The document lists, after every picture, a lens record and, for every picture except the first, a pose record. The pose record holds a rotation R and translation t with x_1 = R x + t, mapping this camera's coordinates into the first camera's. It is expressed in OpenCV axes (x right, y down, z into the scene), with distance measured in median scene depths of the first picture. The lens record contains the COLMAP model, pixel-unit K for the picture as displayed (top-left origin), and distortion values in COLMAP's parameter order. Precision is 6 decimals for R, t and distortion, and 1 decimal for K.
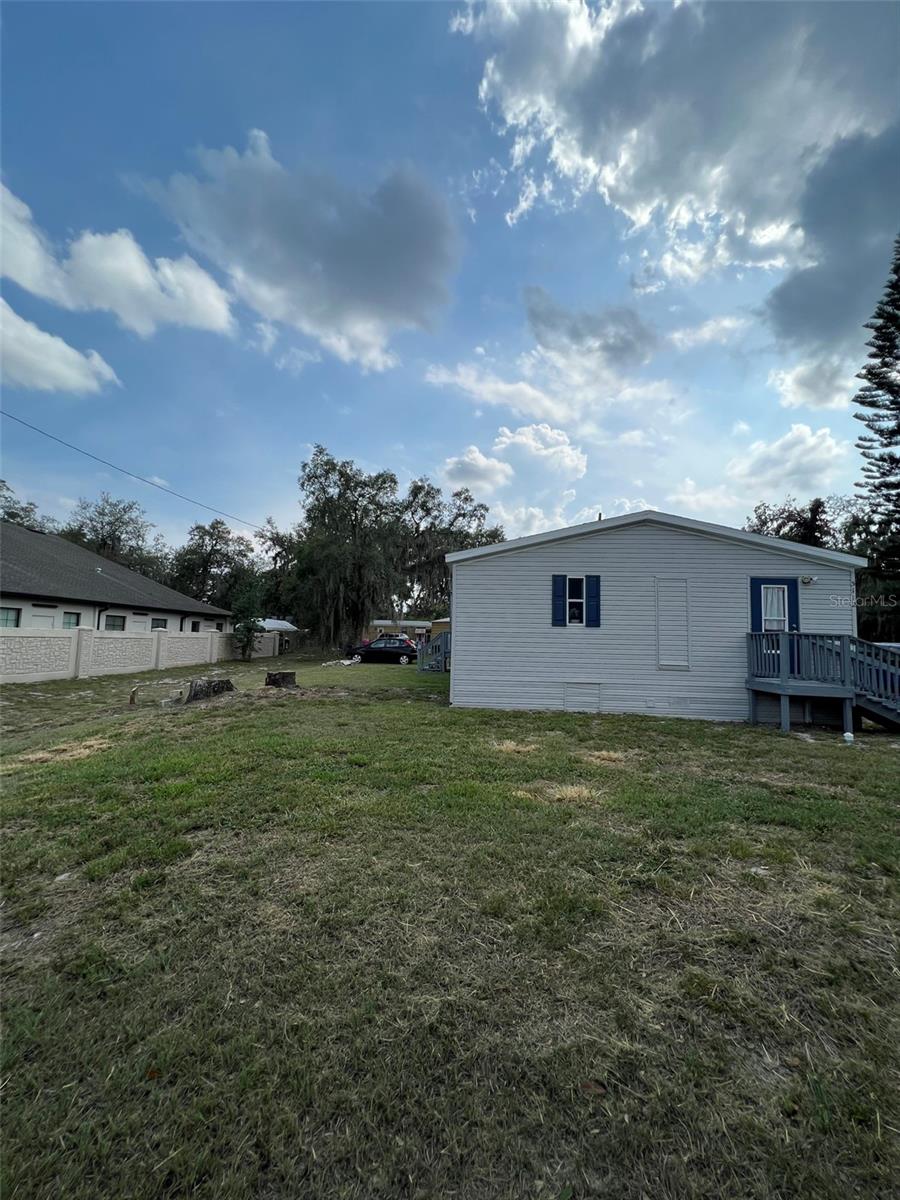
lens RADIAL K [[482.0, 0, 450.0], [0, 482.0, 600.0], [0, 0, 1]] dist [-0.000634, -0.000557]
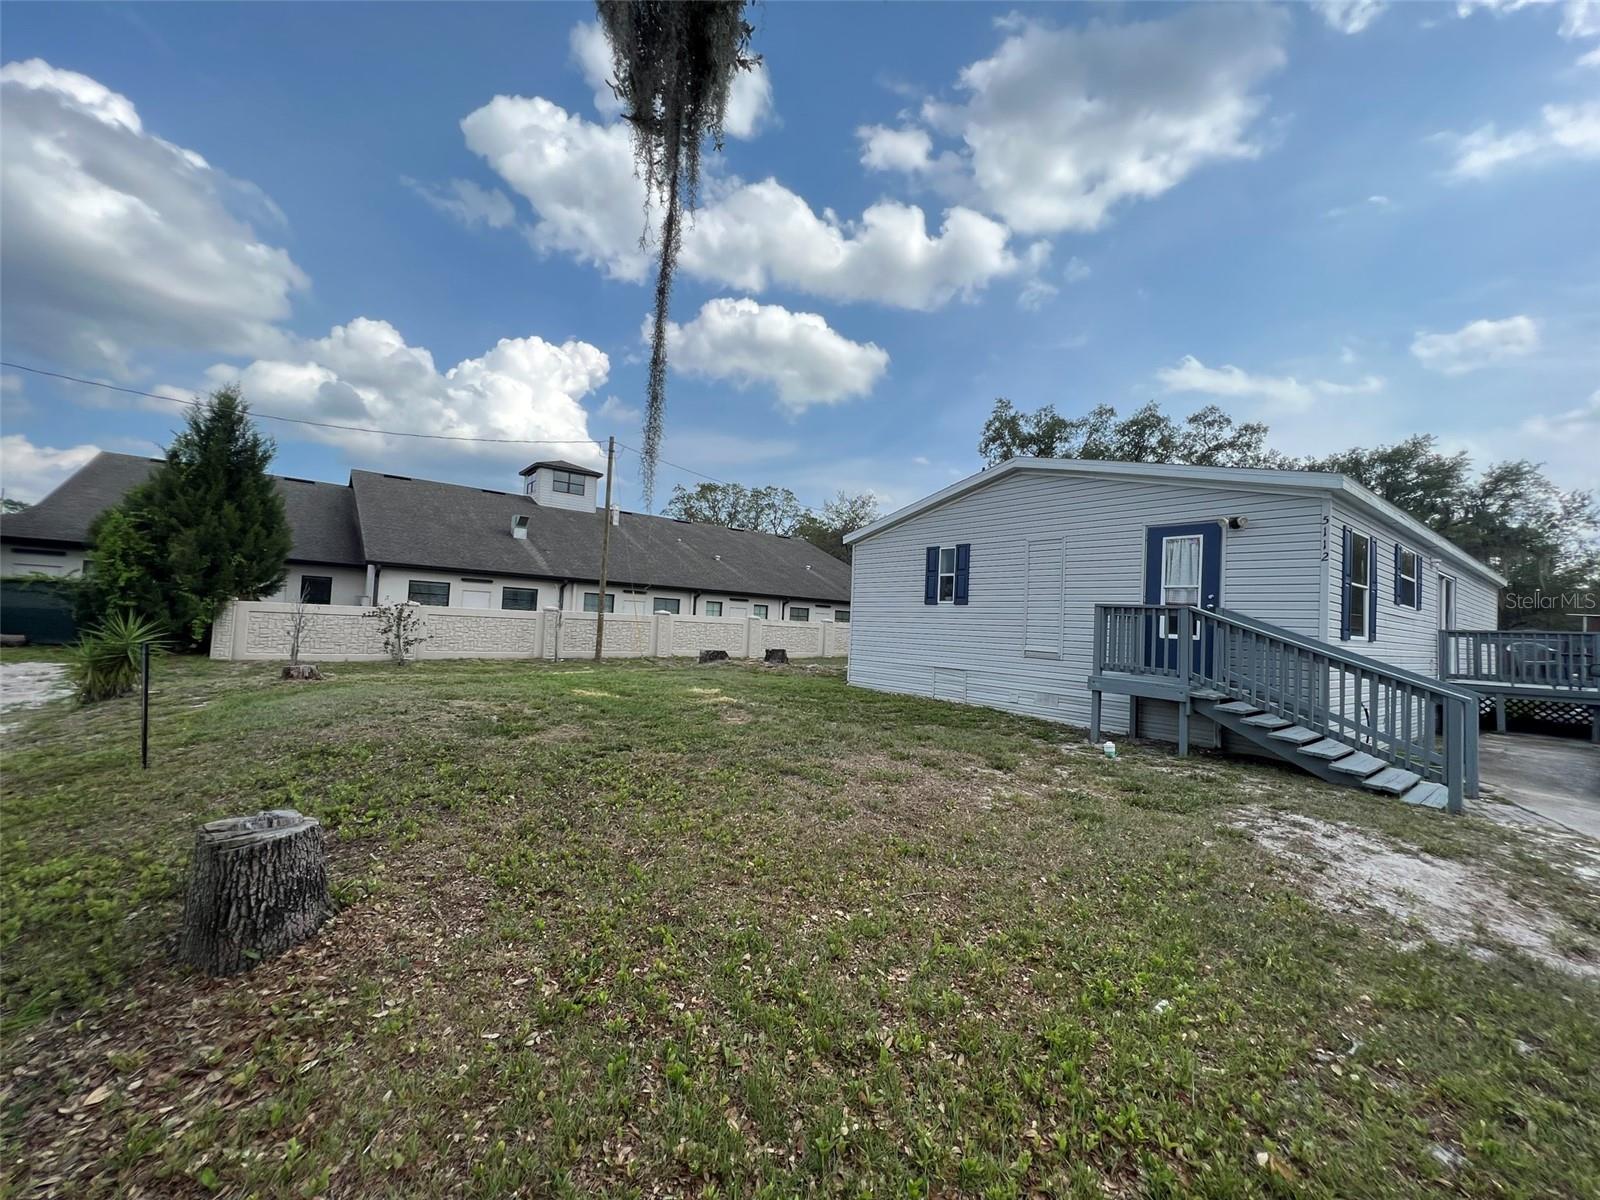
lens RADIAL K [[643.8, 0, 800.0], [0, 643.8, 600.0], [0, 0, 1]] dist [0.001586, -0.000553]
pose [[0.667566, -0.022509, -0.744210, 1.115490], [0.030991, 0.999517, -0.002432, 0.048622], [0.743905, -0.021441, 0.667941, 0.023653]]
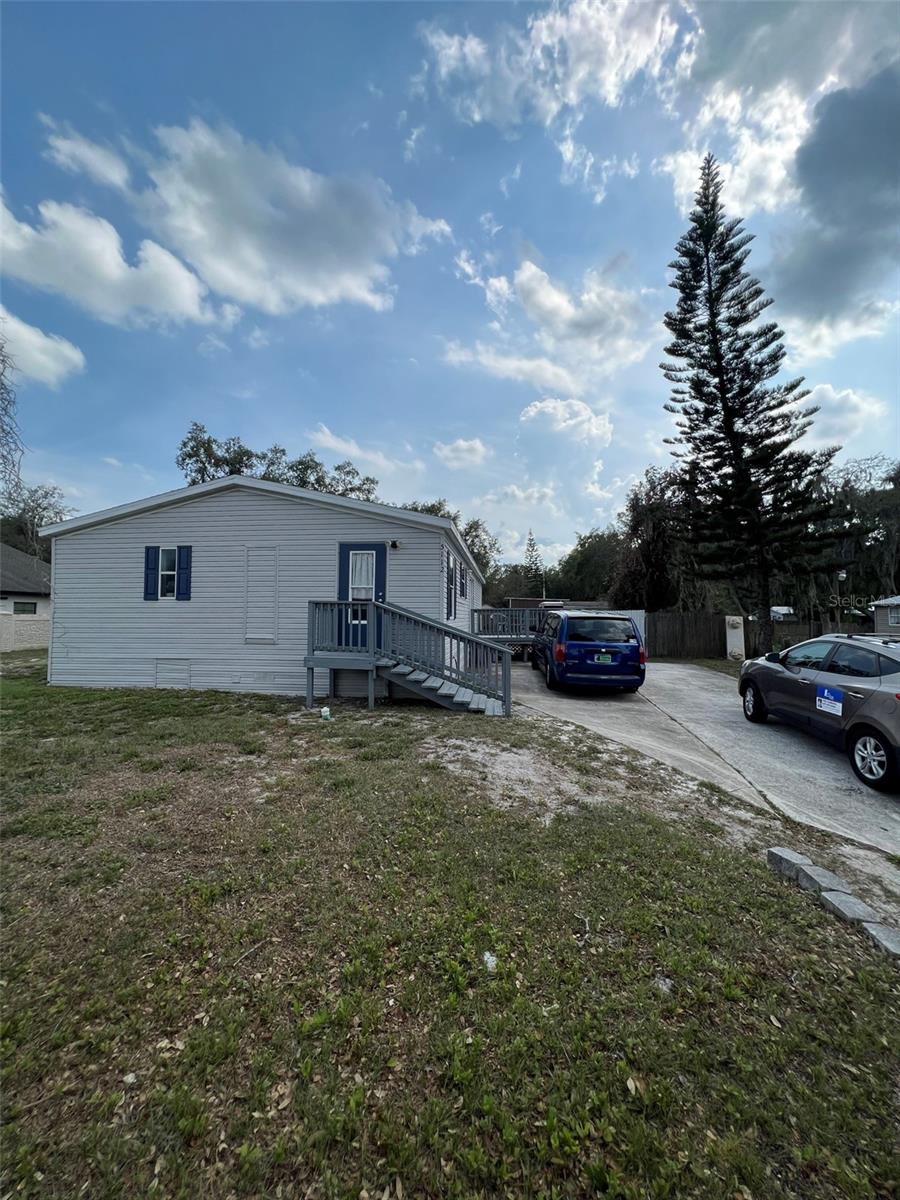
lens RADIAL K [[482.0, 0, 450.0], [0, 482.0, 600.0], [0, 0, 1]] dist [-0.000634, -0.000557]
pose [[0.998954, -0.022797, -0.039642, 1.000816], [0.024624, 0.998627, 0.046226, 0.028506], [0.038534, -0.047154, 0.998144, 0.081335]]
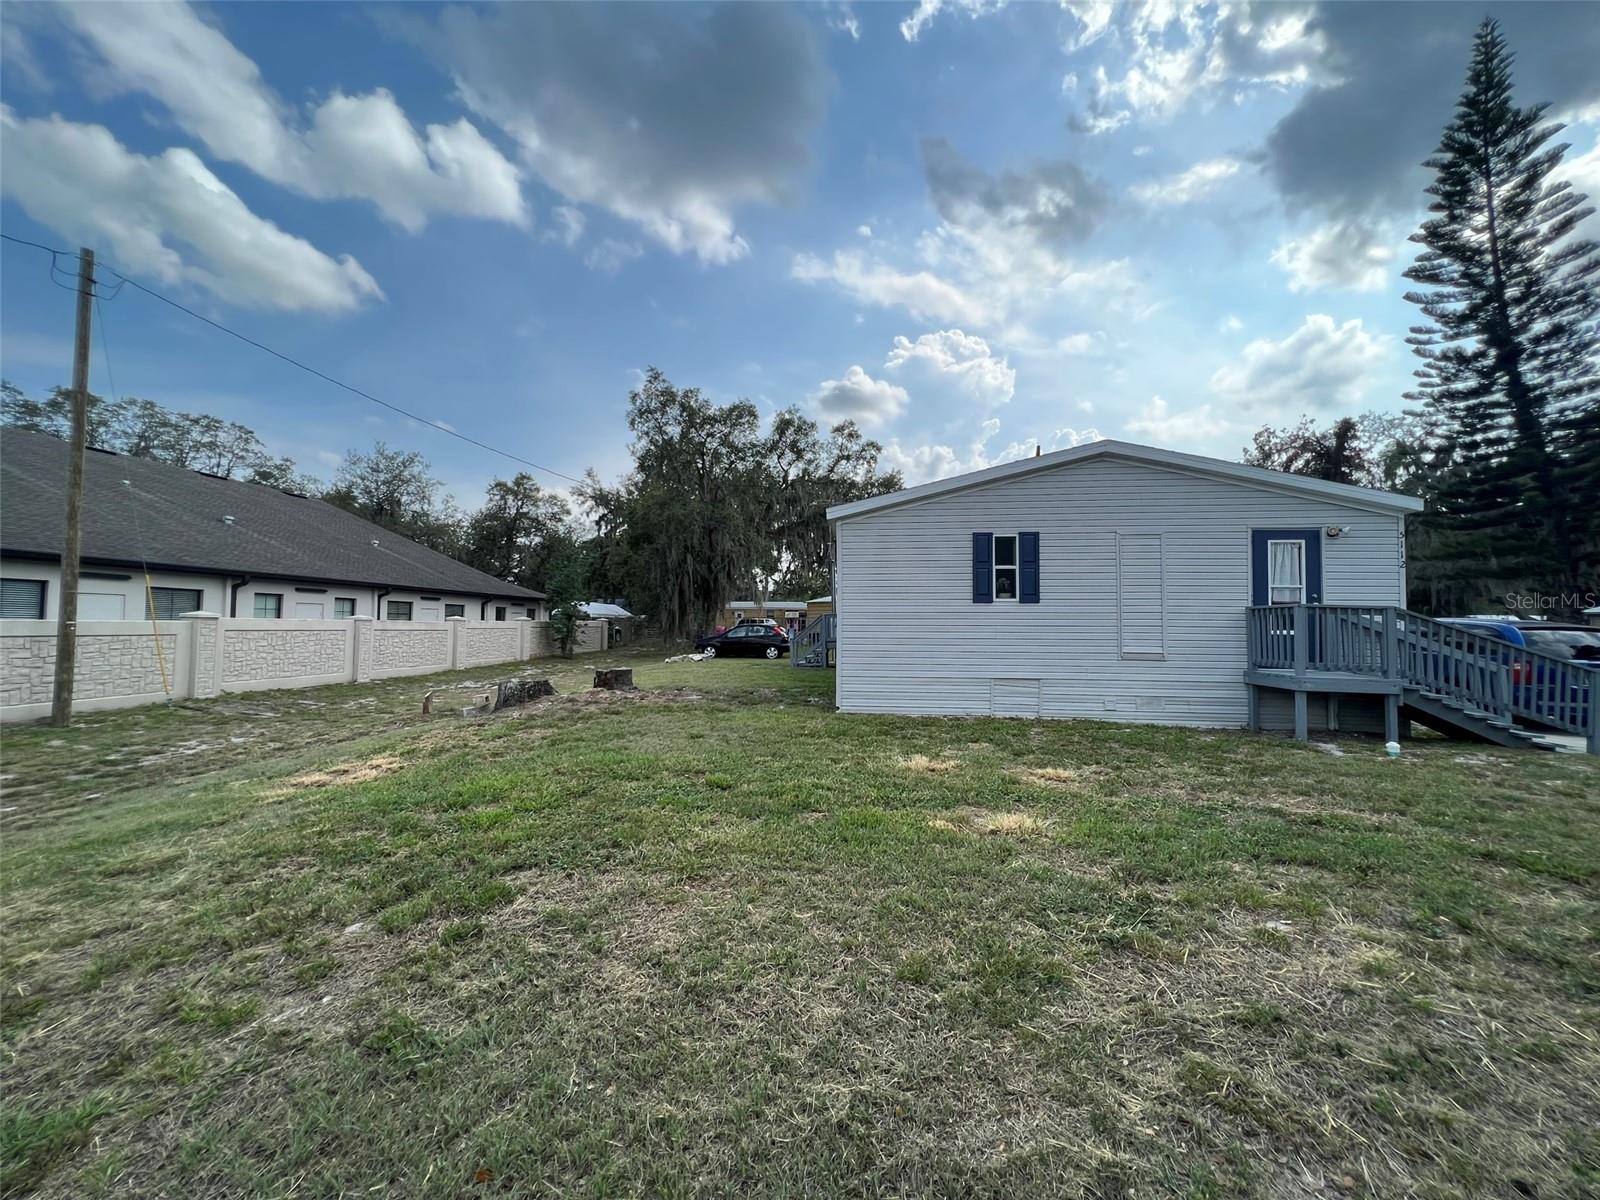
lens RADIAL K [[642.7, 0, 798.2], [0, 642.7, 601.4], [0, 0, 1]] dist [-0.000634, -0.000557]
pose [[0.998545, -0.018778, -0.050555, -0.006978], [0.020942, 0.998872, 0.042623, 0.005438], [0.049698, -0.043620, 0.997811, 0.006449]]
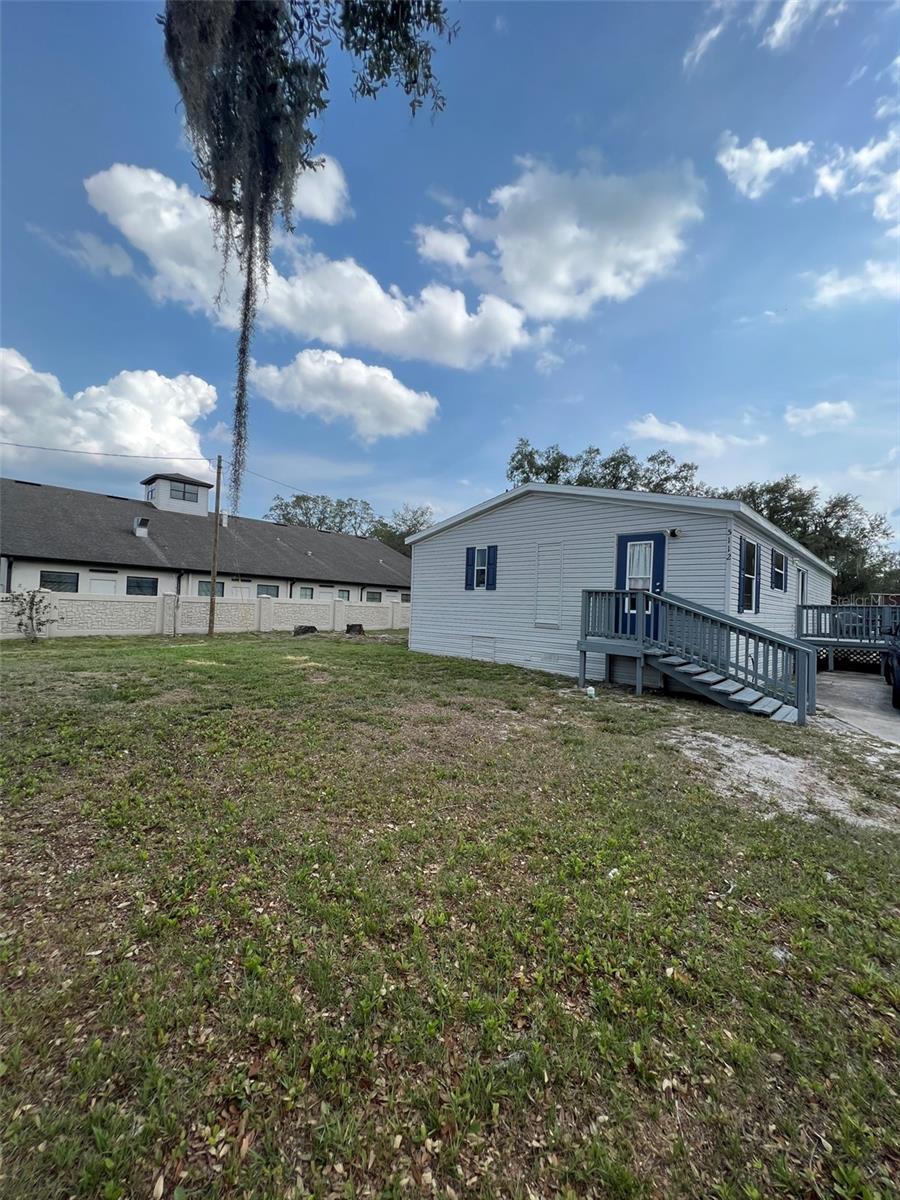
lens RADIAL K [[482.8, 0, 452.3], [0, 482.8, 596.8], [0, 0, 1]] dist [0.001586, -0.000553]
pose [[0.775553, -0.010027, -0.631203, 1.122876], [0.034622, 0.999045, 0.026669, 0.044758], [0.630333, -0.042537, 0.775159, 0.033314]]
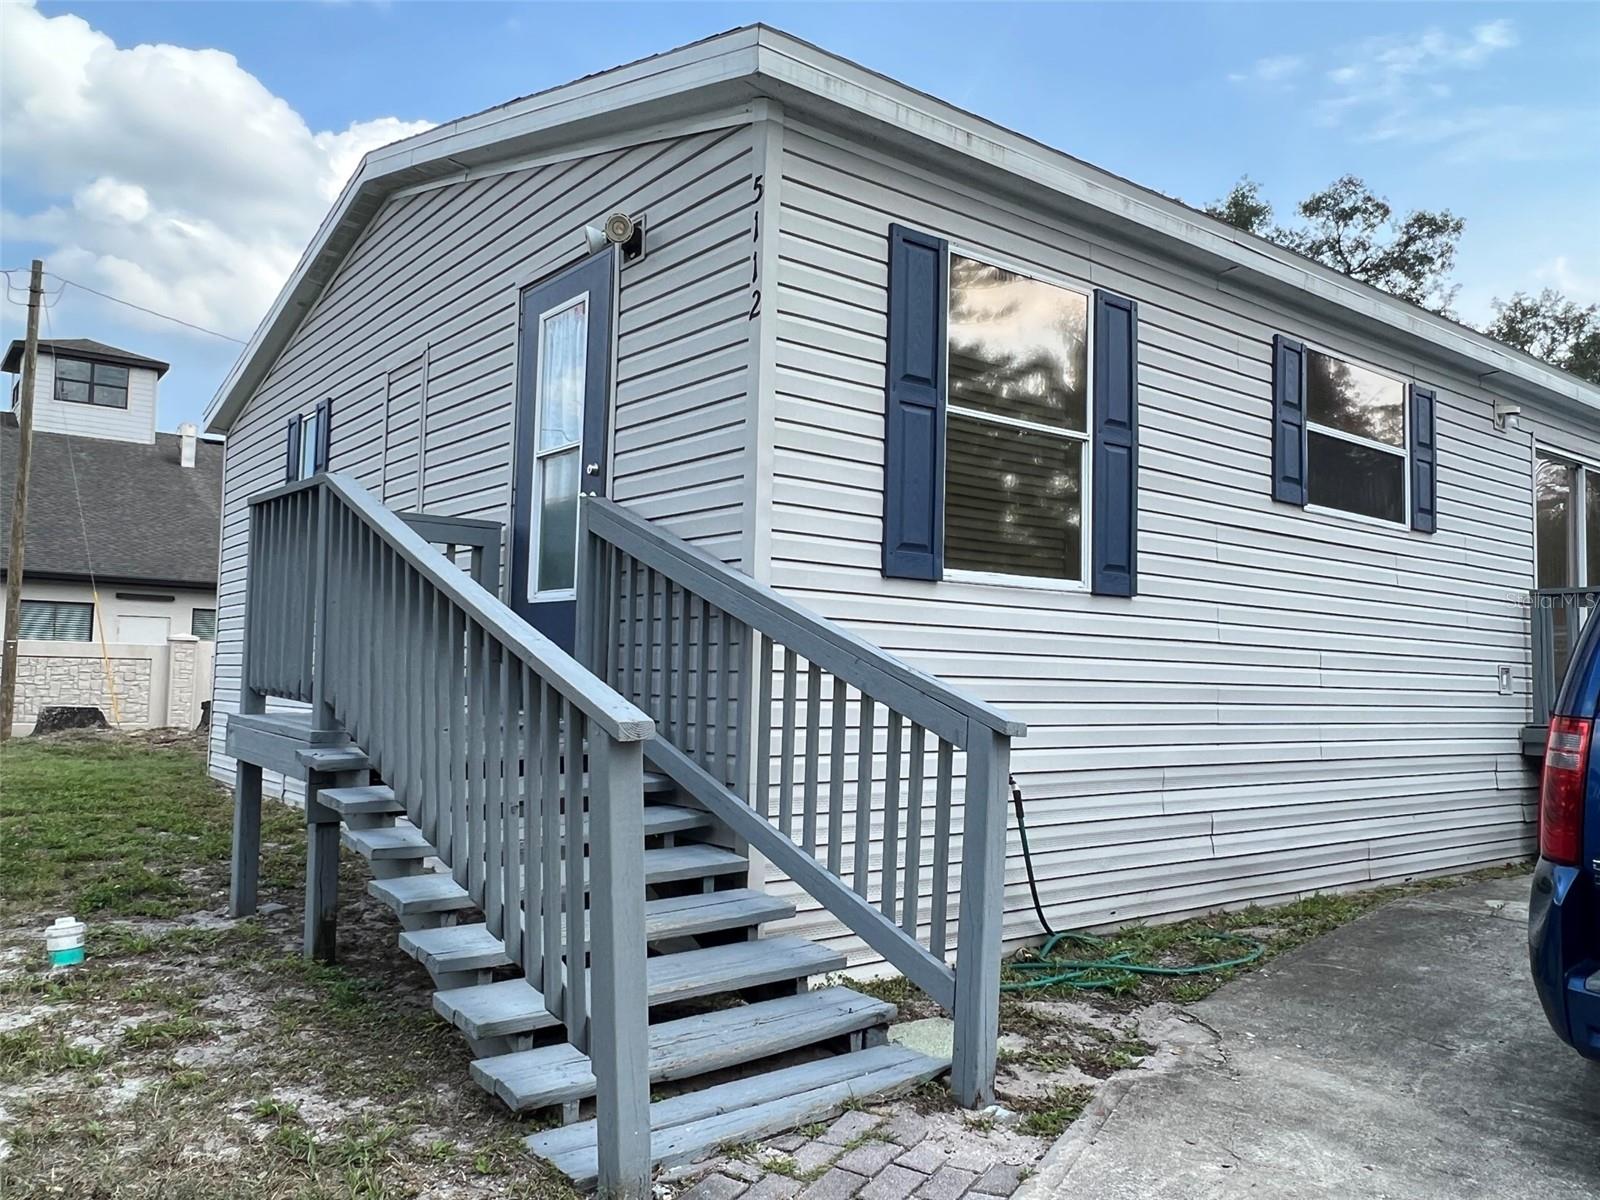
lens RADIAL K [[1235.7, 0, 800.0], [0, 1235.7, 600.0], [0, 0, 1]] dist [-0.037914, -0.001649]
pose [[0.670486, -0.056529, -0.739766, 1.327174], [0.052063, 0.998220, -0.029091, 0.149072], [0.740093, -0.019009, 0.672236, 0.793368]]
